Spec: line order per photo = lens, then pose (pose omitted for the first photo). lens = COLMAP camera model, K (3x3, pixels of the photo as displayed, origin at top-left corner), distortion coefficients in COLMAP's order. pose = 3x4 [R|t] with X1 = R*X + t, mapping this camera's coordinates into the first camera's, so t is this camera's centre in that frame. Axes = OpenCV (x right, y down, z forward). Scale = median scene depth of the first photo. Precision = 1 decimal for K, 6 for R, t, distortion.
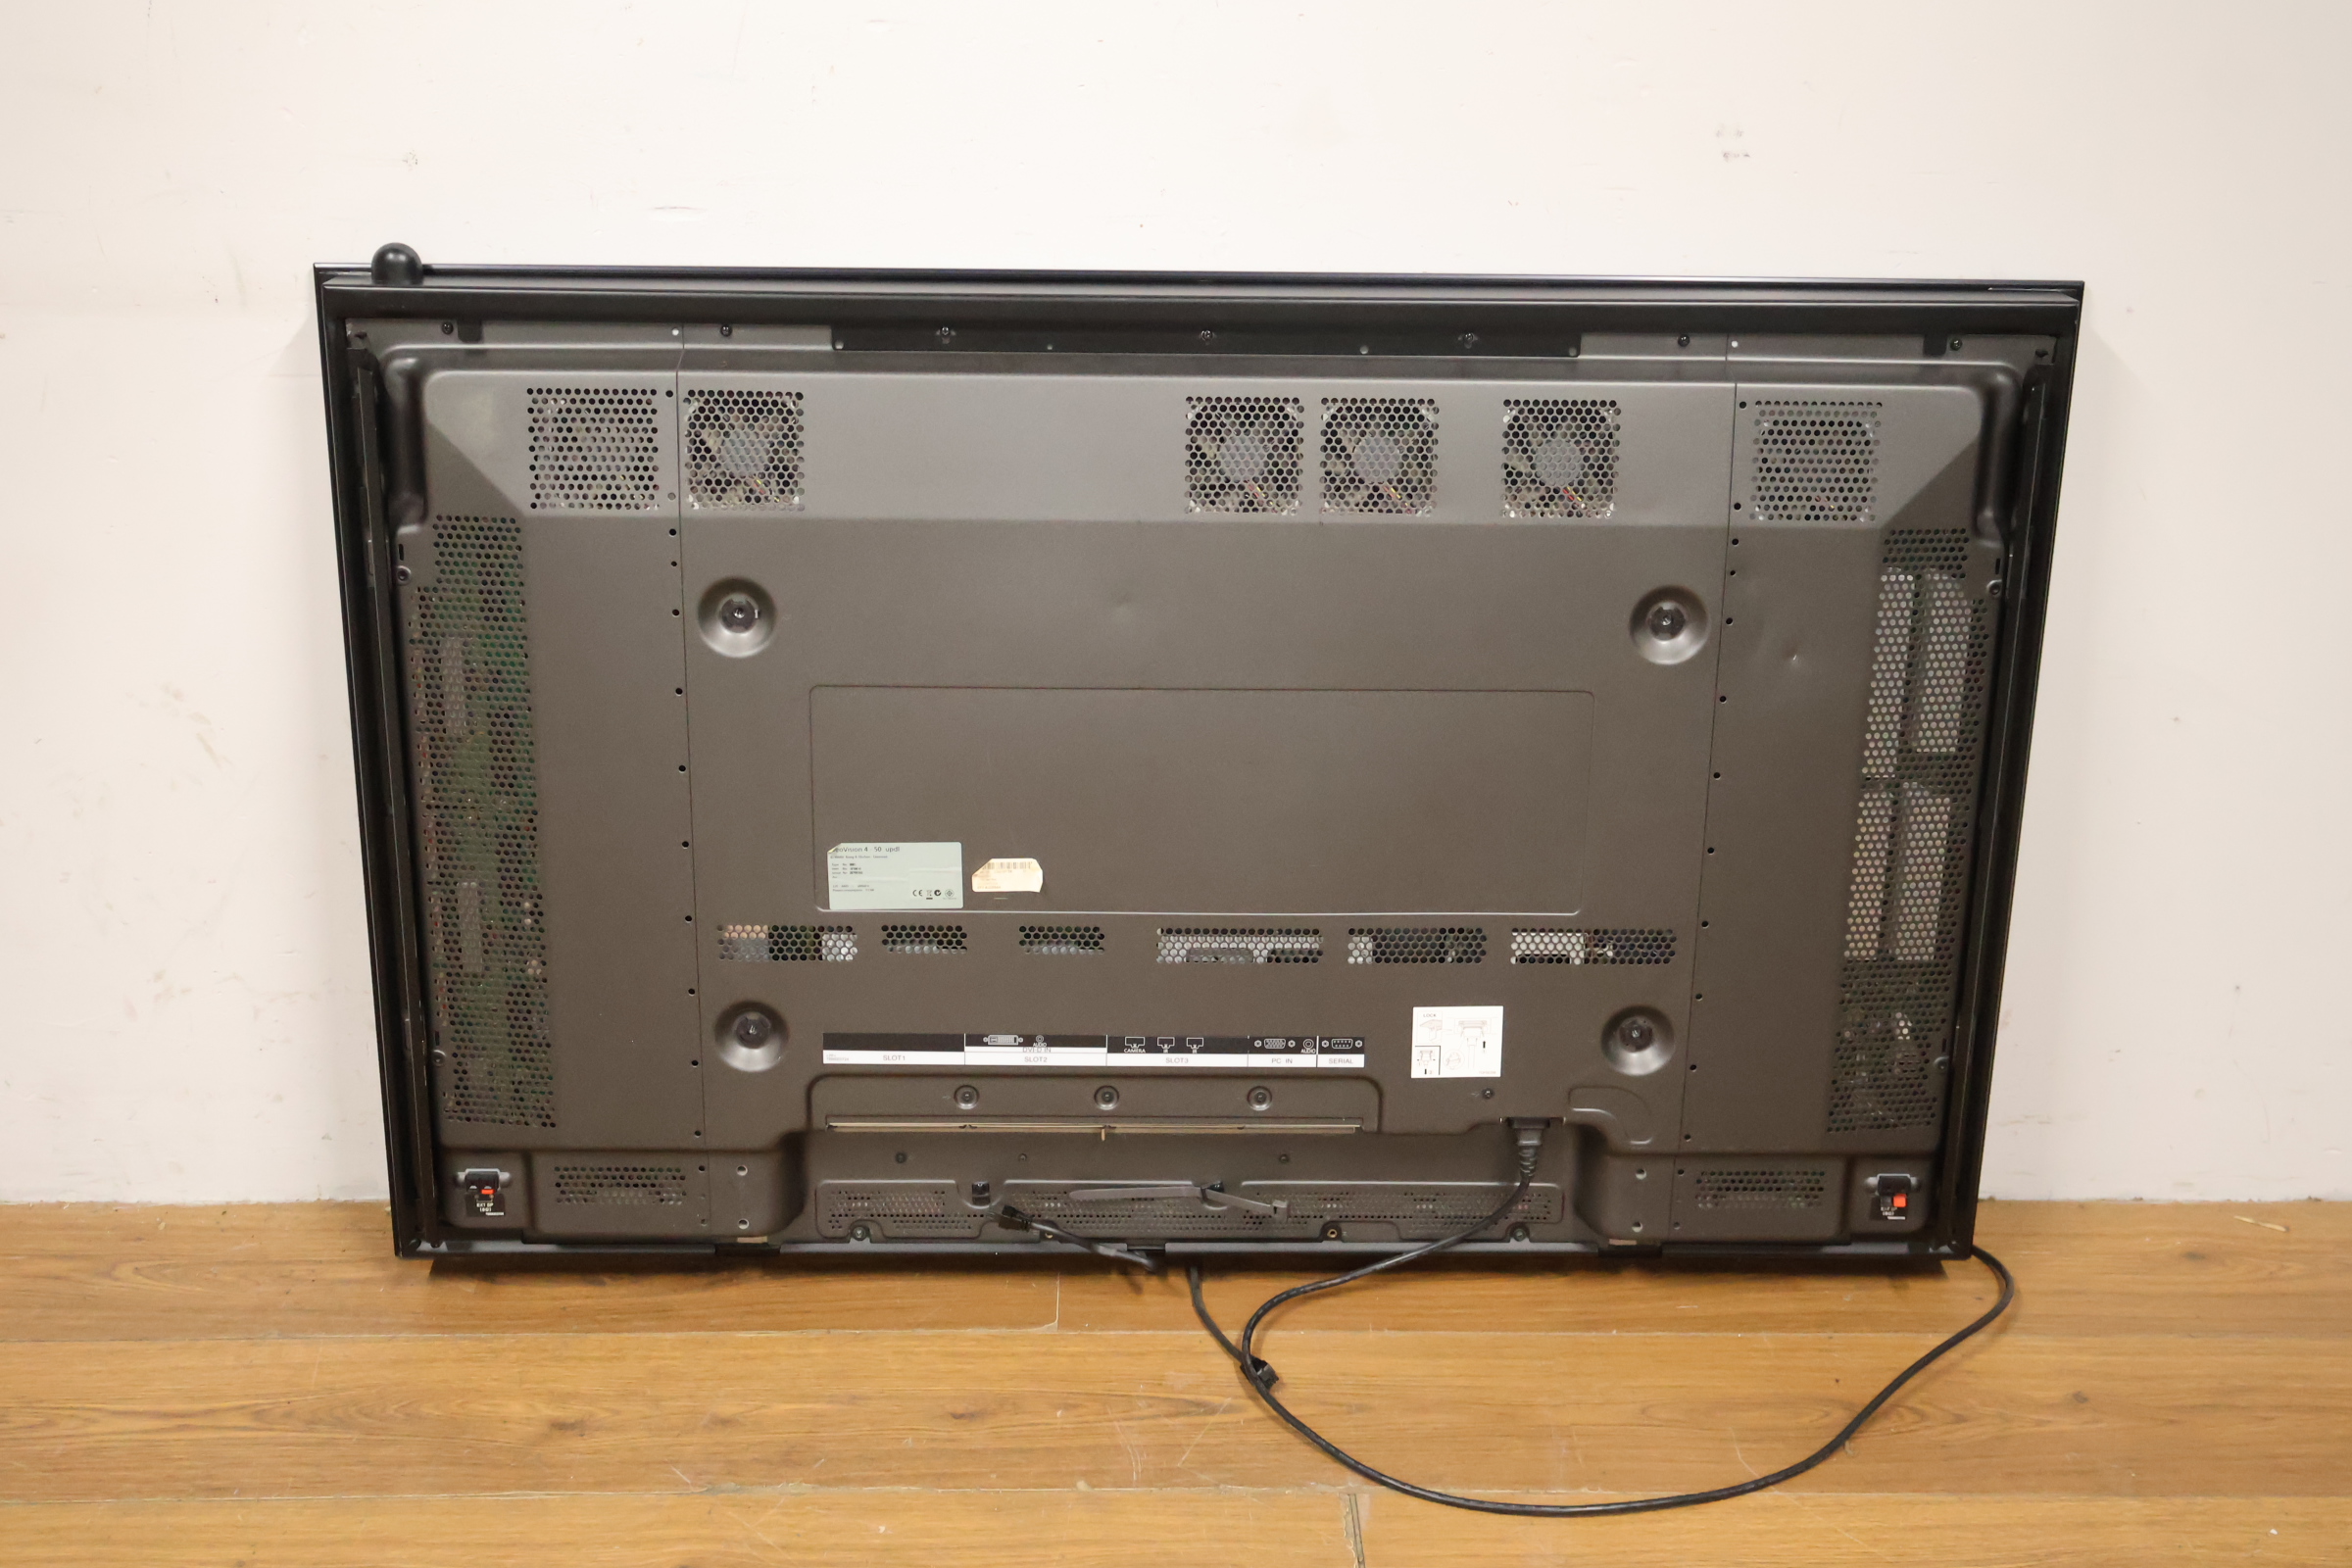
lens RADIAL K [[2787.1, 0, 1167.0], [0, 2787.1, 786.7], [0, 0, 1]] dist [-0.001021, 0.000000]
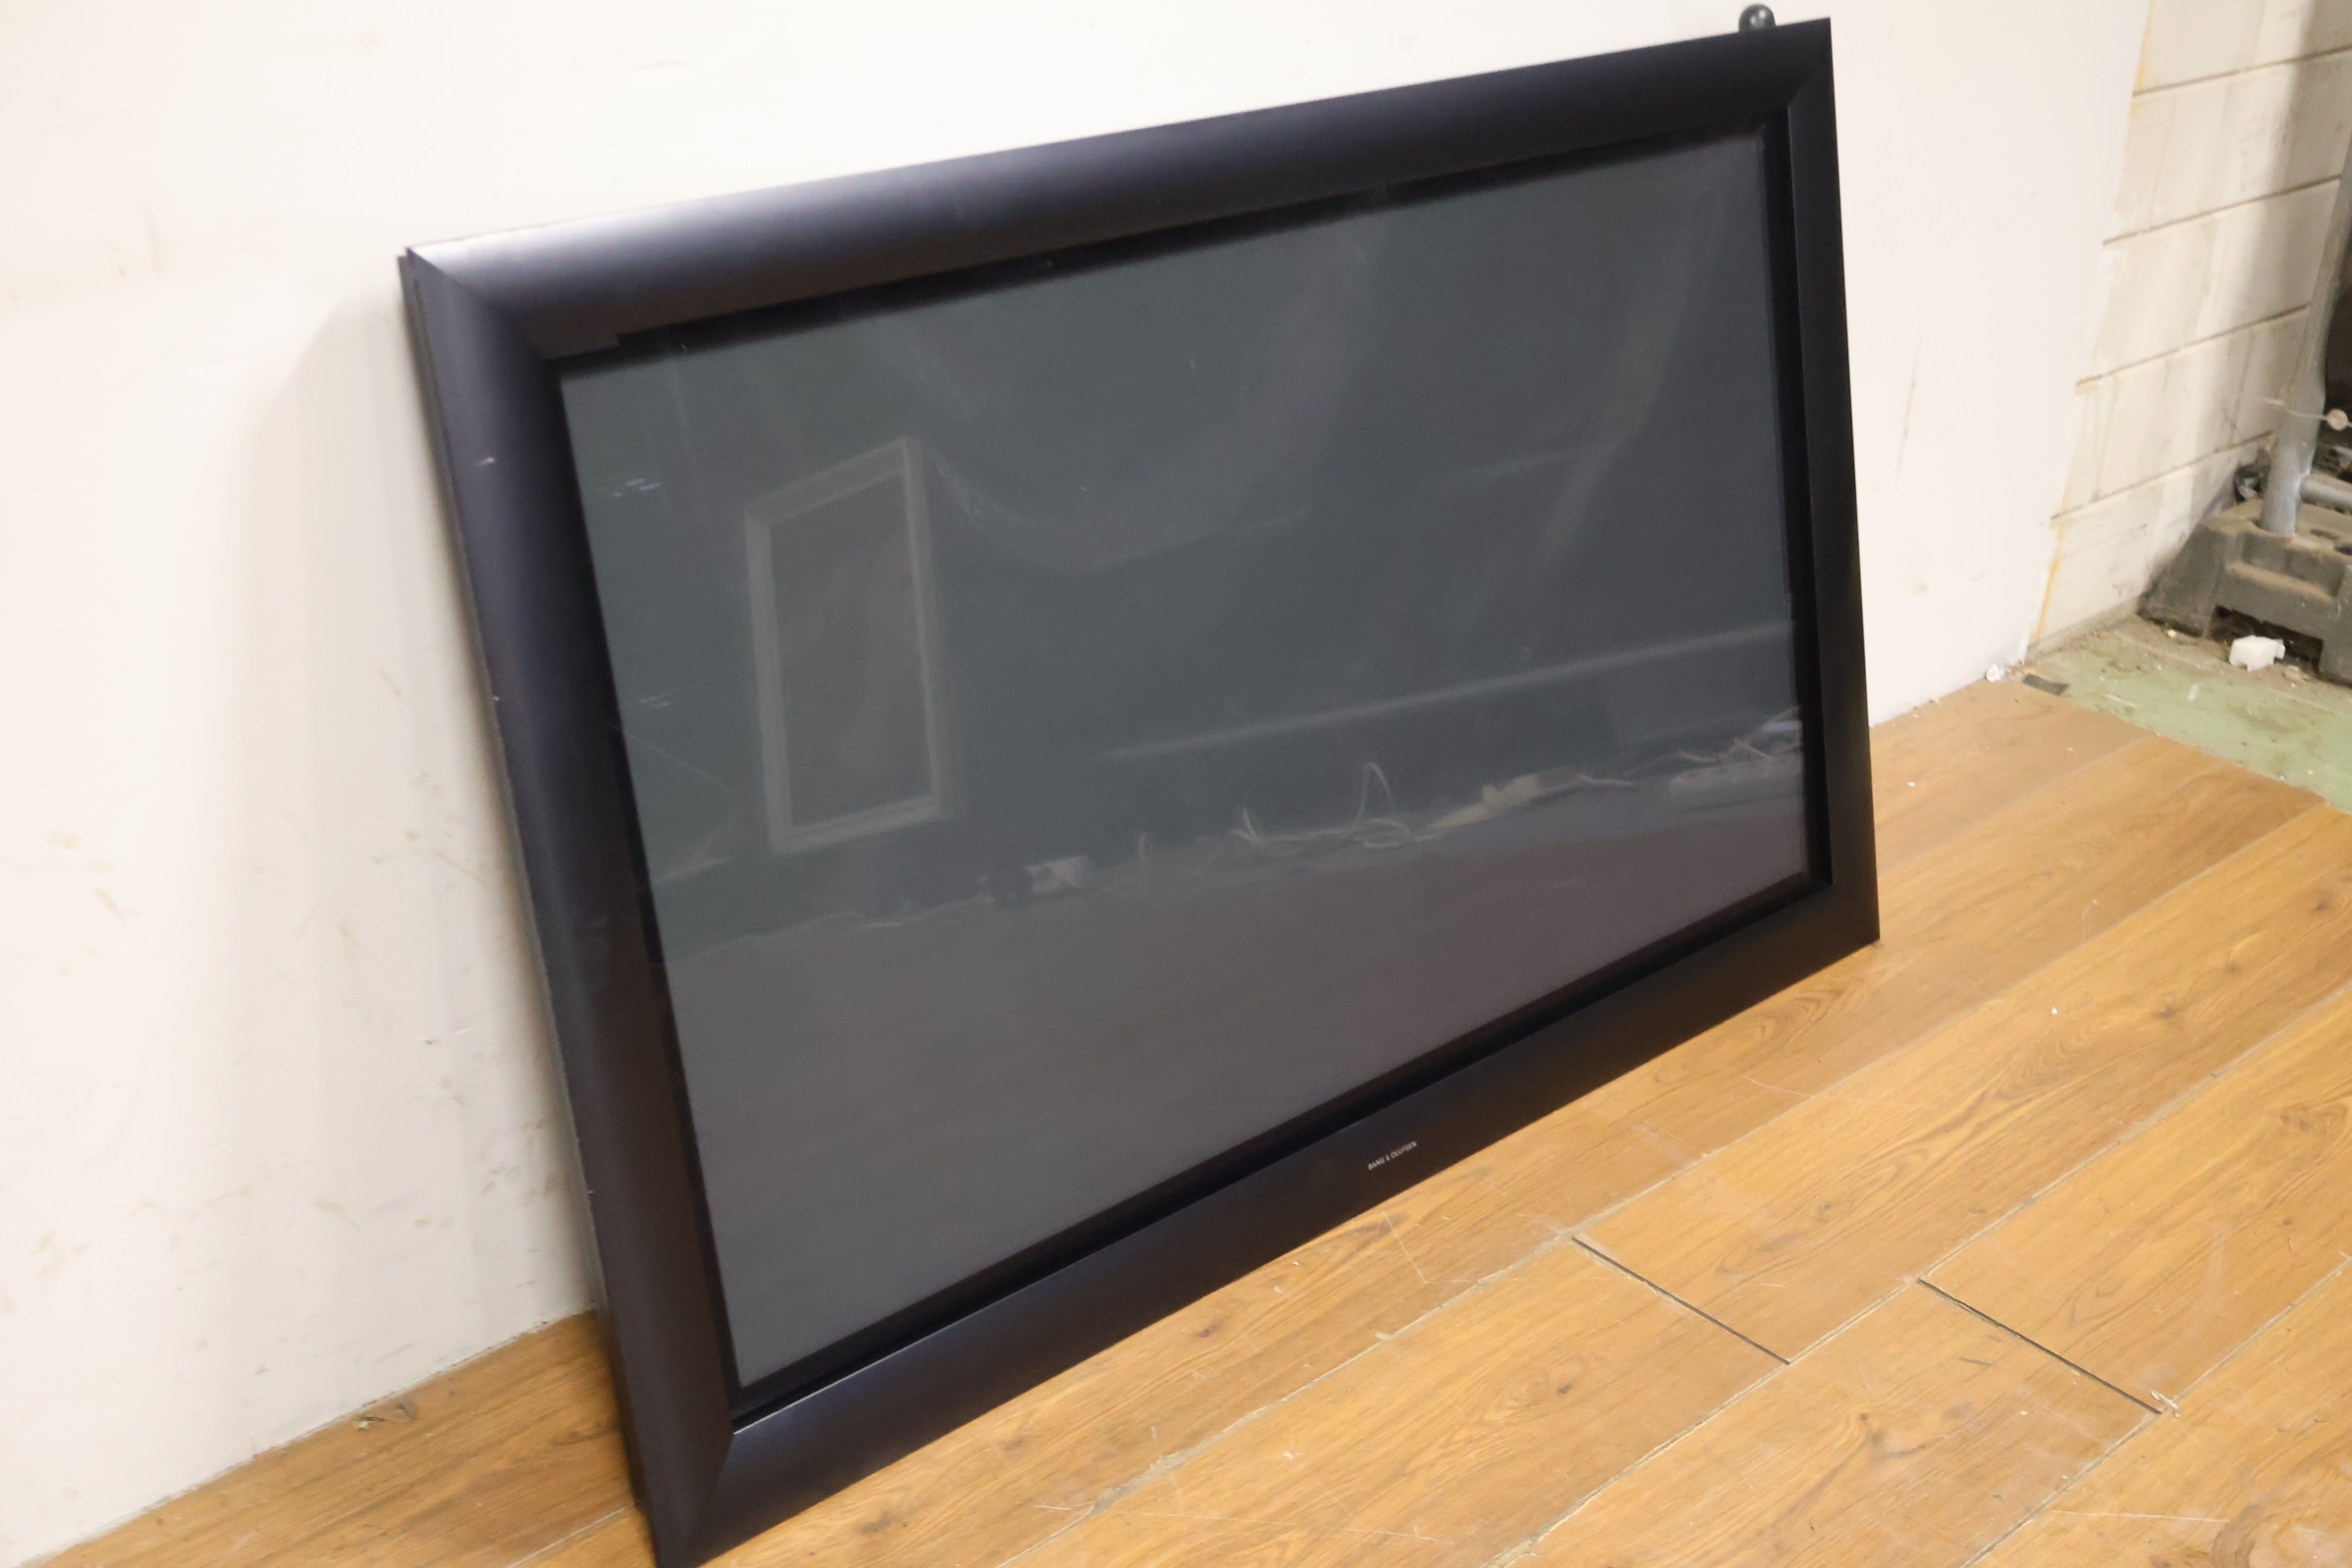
lens RADIAL K [[2787.1, 0, 1159.7], [0, 2787.1, 782.4], [0, 0, 1]] dist [-0.001021, 0.000000]
pose [[0.746457, -0.275286, 0.605821, -0.606151], [0.246718, 0.960022, 0.132244, -0.076907], [-0.618006, 0.050753, 0.784533, 0.279059]]
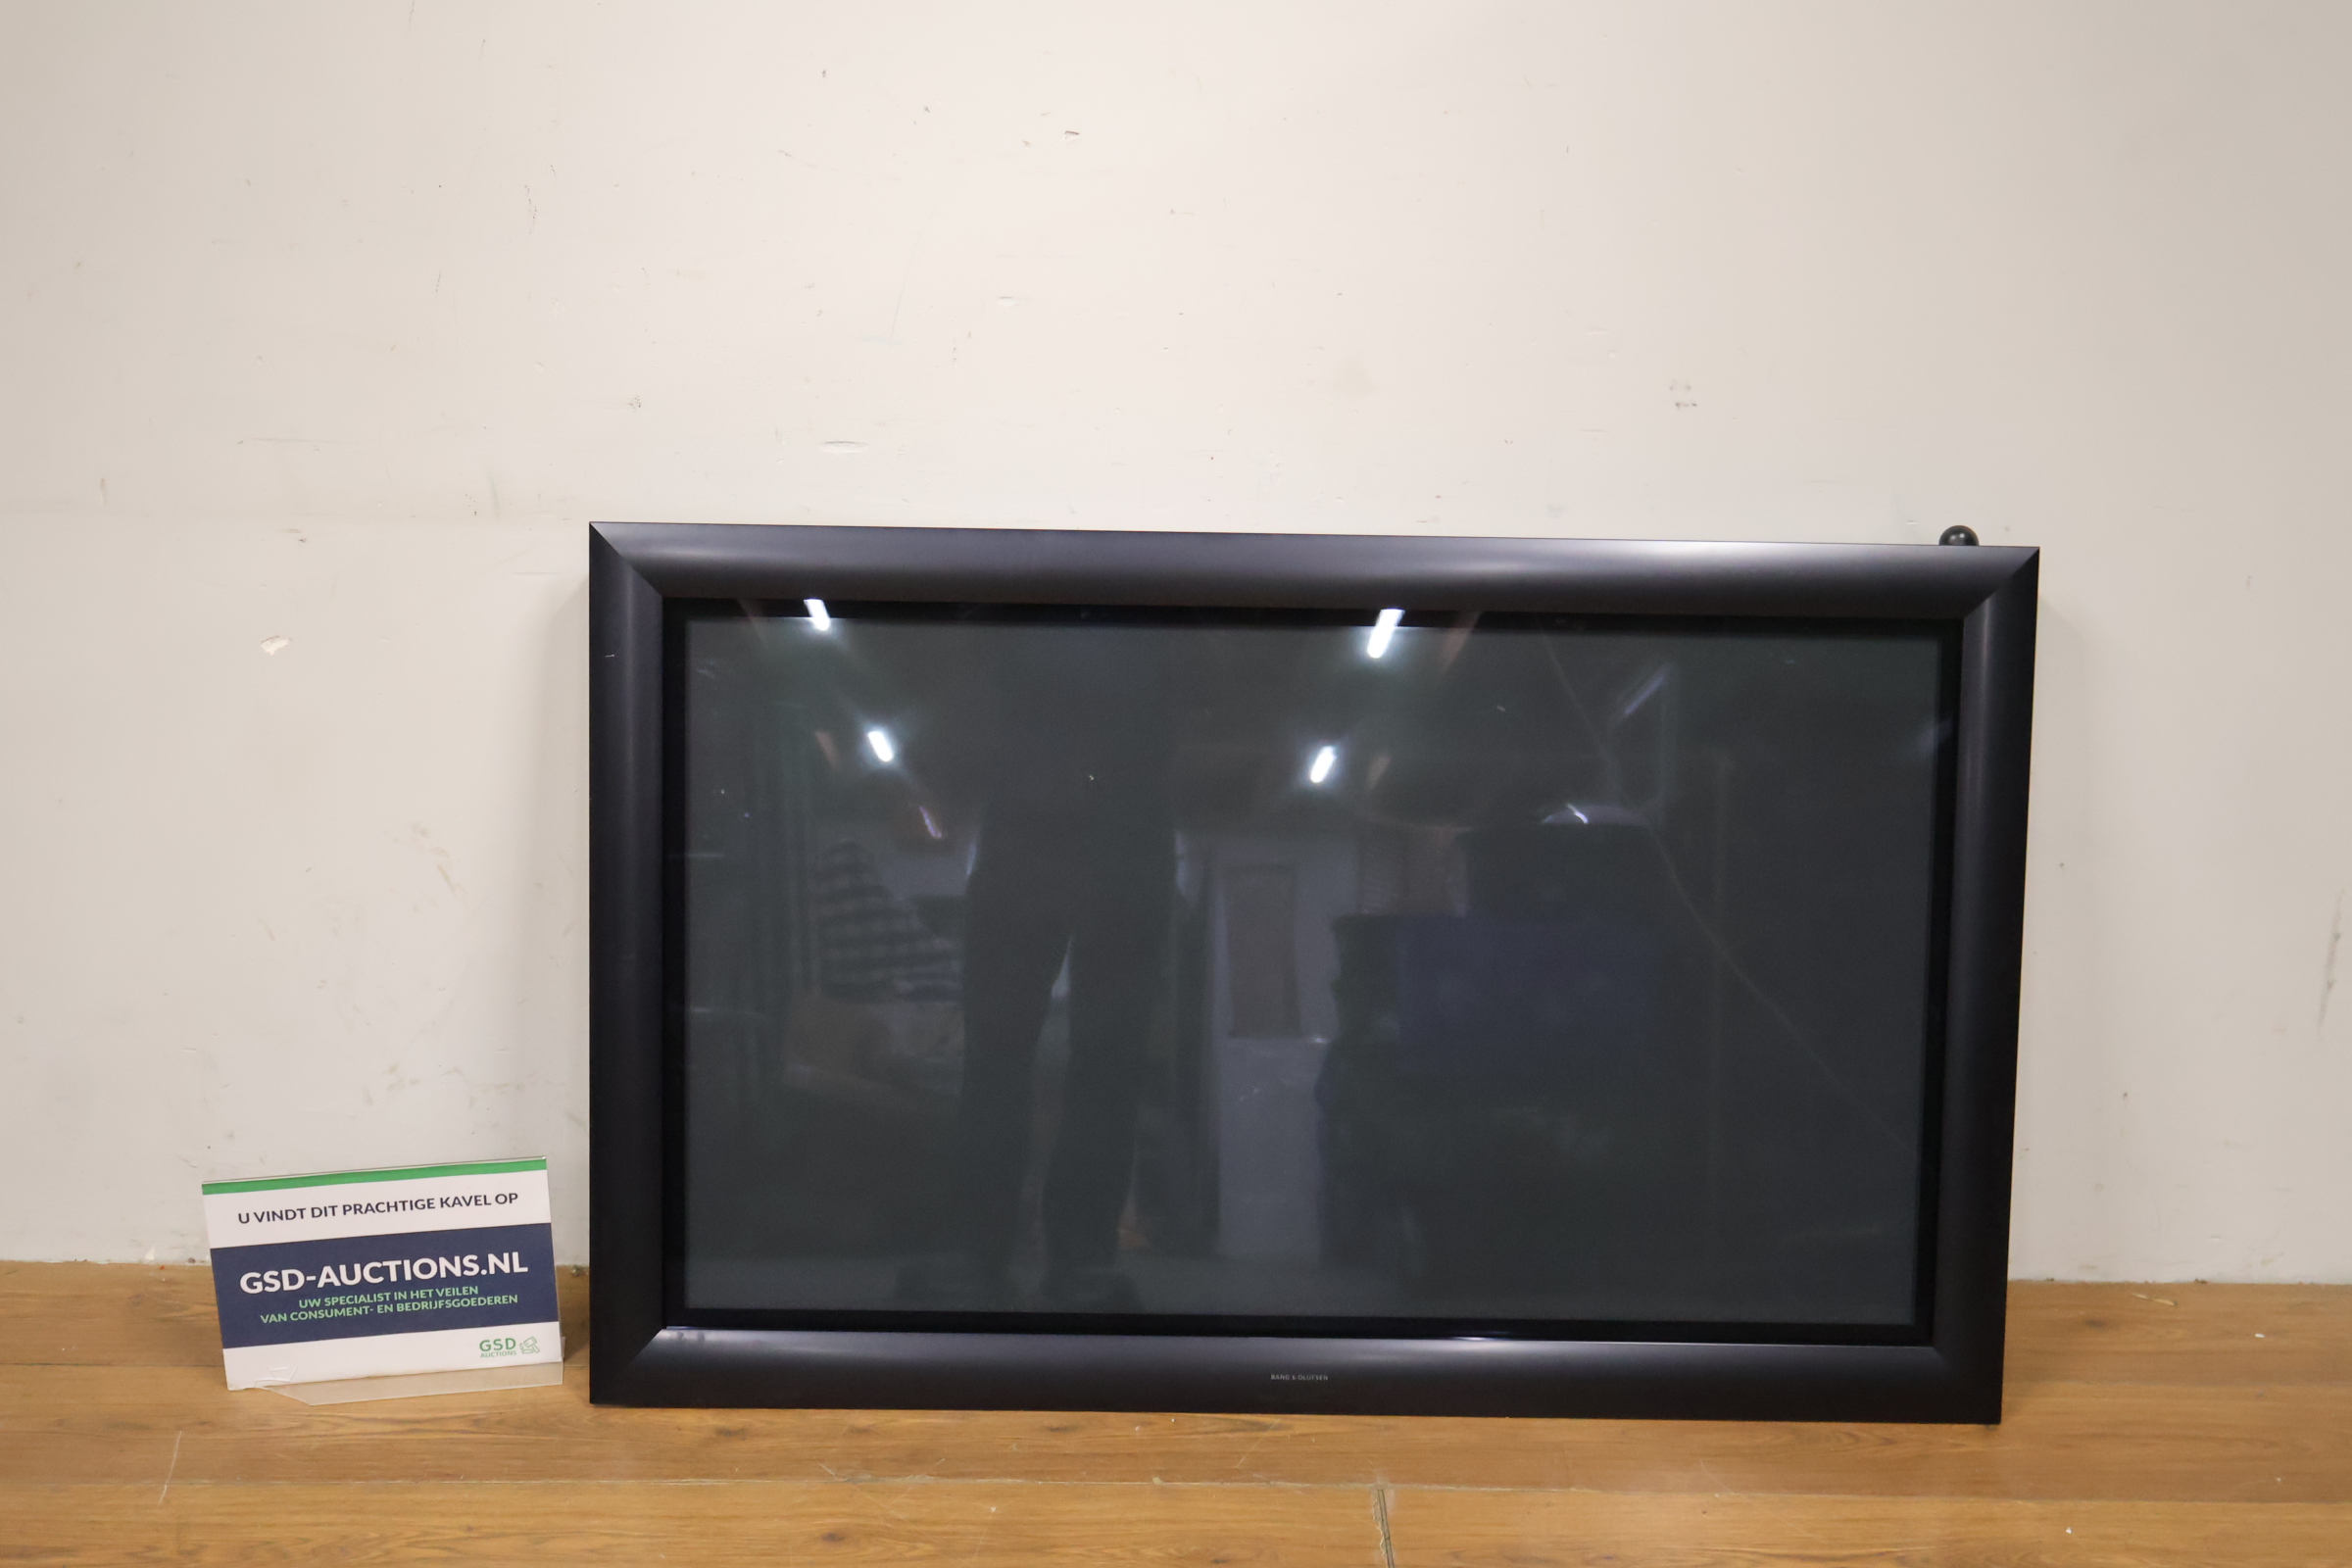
lens RADIAL K [[2787.1, 0, 1170.9], [0, 2787.1, 776.8], [0, 0, 1]] dist [-0.001021, 0.000000]
pose [[0.999866, 0.006057, -0.015226, -0.007767], [-0.007569, 0.994825, -0.101316, 0.068055], [0.014533, 0.101418, 0.994738, -0.231474]]
